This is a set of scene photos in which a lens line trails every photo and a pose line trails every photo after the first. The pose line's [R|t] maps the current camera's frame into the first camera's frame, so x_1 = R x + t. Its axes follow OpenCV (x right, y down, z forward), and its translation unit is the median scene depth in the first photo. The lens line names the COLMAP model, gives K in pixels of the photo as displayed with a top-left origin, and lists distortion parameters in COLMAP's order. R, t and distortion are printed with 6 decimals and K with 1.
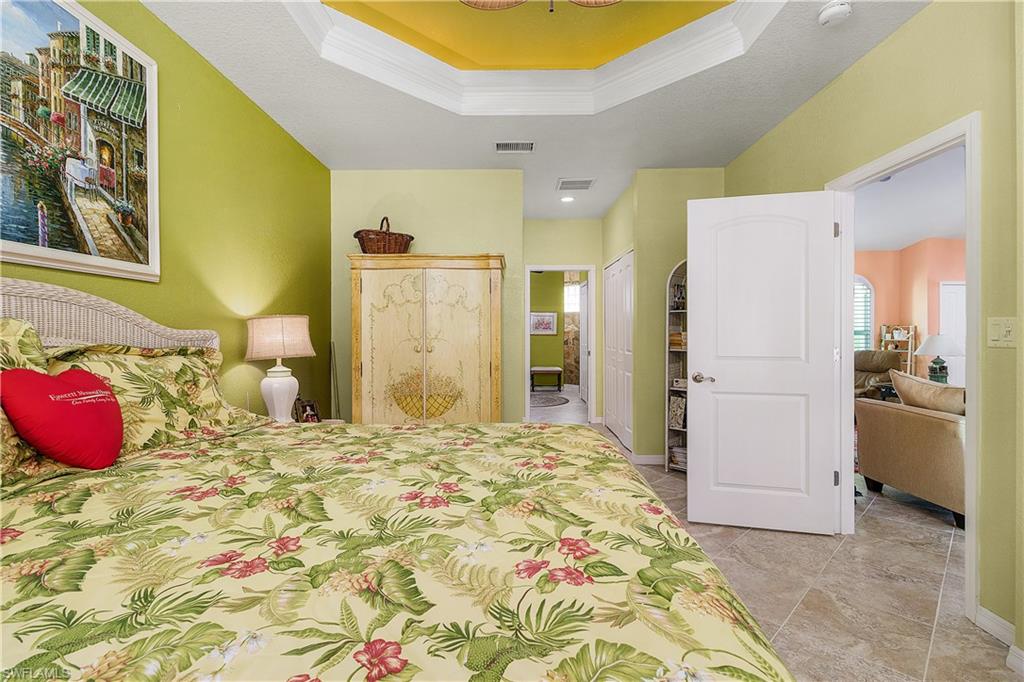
lens RADIAL K [[481.5, 0, 511.9], [0, 481.5, 341.5], [0, 0, 1]] dist [0.004029, -0.001322]
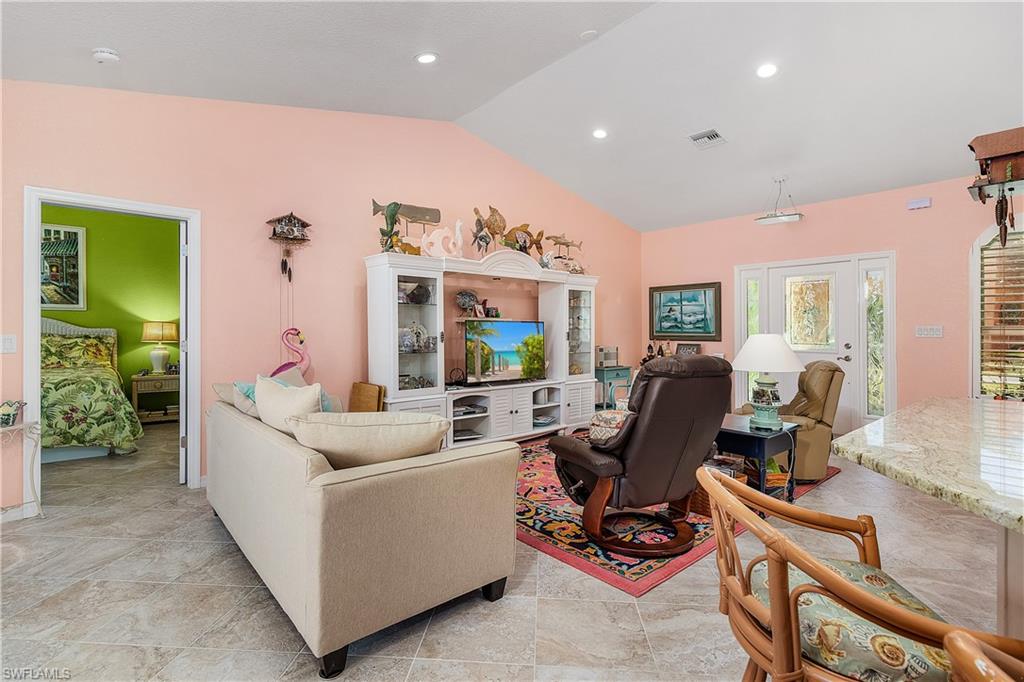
lens RADIAL K [[481.5, 0, 511.5], [0, 481.5, 335.7], [0, 0, 1]] dist [0.004029, -0.001322]
pose [[0.643916, 0.006818, -0.765065, 3.224643], [-0.016016, 0.999861, -0.004569, -0.012150], [0.764928, 0.015195, 0.643936, 1.252033]]
